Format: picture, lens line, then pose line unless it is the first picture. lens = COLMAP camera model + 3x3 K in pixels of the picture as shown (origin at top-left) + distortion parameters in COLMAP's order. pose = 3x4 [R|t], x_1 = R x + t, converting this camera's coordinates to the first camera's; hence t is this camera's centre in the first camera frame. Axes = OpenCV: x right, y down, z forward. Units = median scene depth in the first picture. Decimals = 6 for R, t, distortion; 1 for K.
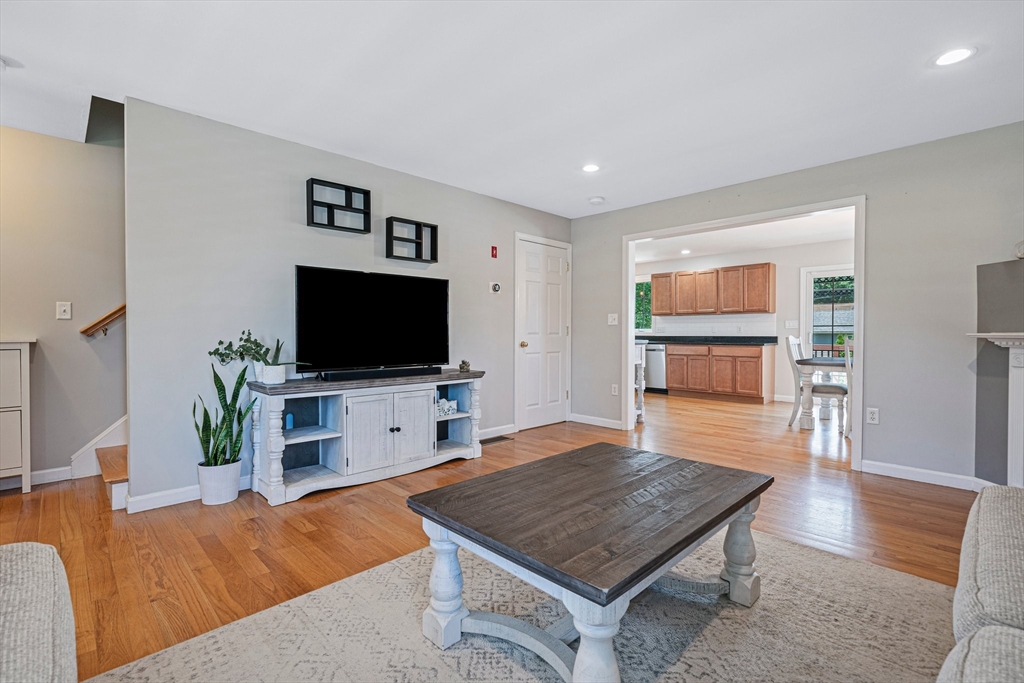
lens RADIAL K [[462.3, 0, 512.6], [0, 462.3, 337.6], [0, 0, 1]] dist [-0.000116, -0.000263]
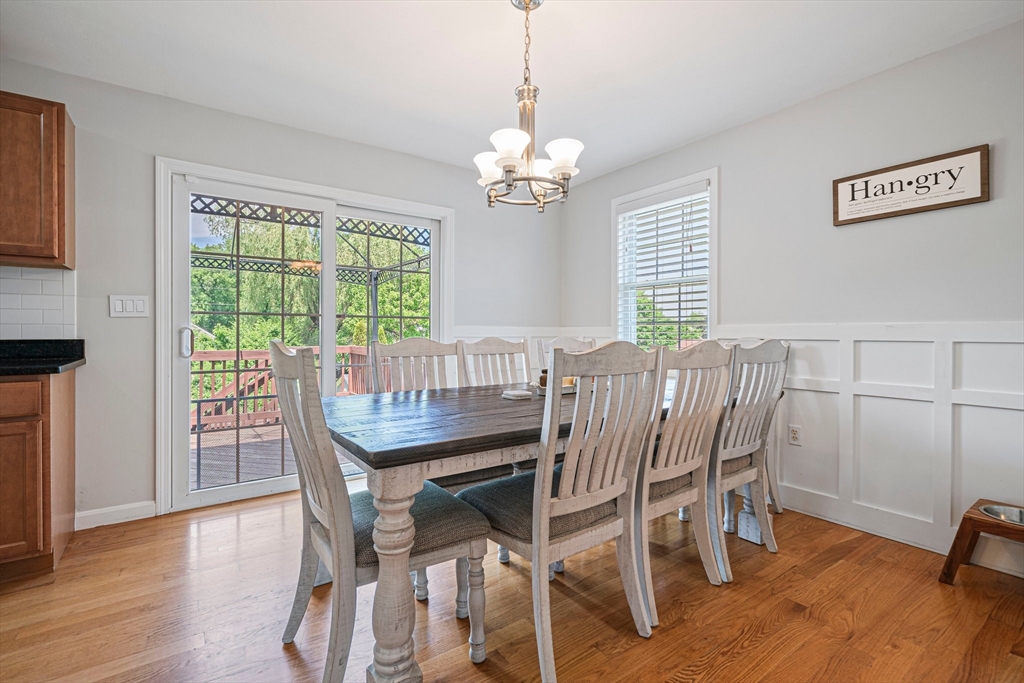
lens RADIAL K [[462.3, 0, 512.6], [0, 462.3, 337.6], [0, 0, 1]] dist [-0.000116, -0.000263]
pose [[0.156945, -0.009128, 0.987565, 0.182013], [0.001209, 0.999958, 0.009050, -0.004236], [-0.987607, -0.000226, 0.156949, 0.403166]]
